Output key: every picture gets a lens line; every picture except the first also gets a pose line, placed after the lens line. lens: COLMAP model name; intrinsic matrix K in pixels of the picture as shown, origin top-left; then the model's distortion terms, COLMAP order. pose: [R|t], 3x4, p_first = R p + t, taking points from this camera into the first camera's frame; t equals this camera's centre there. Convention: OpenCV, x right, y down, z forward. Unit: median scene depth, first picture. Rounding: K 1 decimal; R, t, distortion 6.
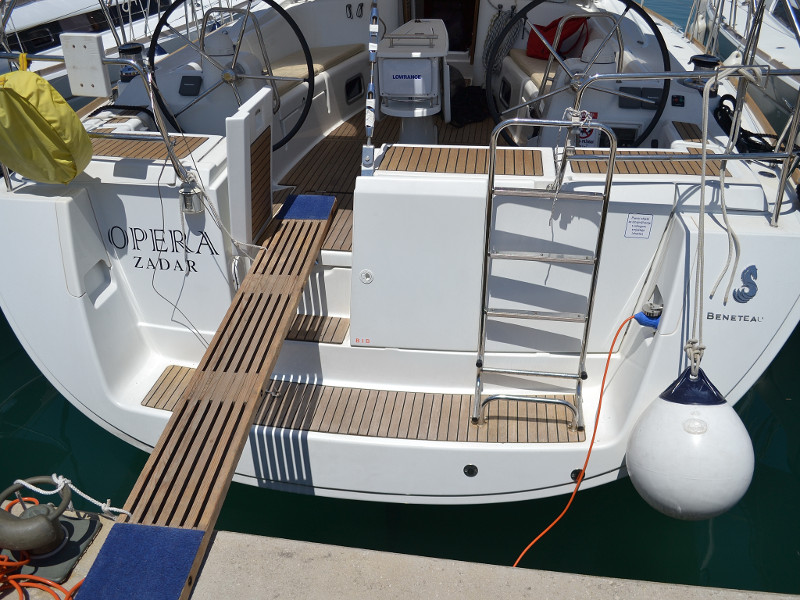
lens RADIAL K [[767.3, 0, 400.0], [0, 767.3, 300.0], [0, 0, 1]] dist [-0.048919, -0.026678]
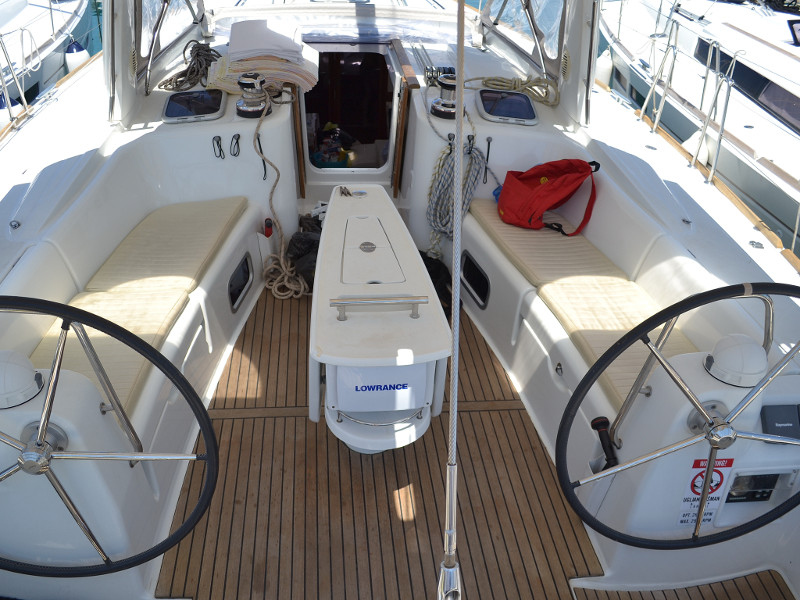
lens RADIAL K [[767.3, 0, 400.0], [0, 767.3, 300.0], [0, 0, 1]] dist [-0.048919, -0.026678]
pose [[0.973345, -0.081638, 0.214323, -0.071984], [0.069748, 0.995606, 0.062478, -0.307497], [-0.218482, -0.045864, 0.974763, 0.371712]]
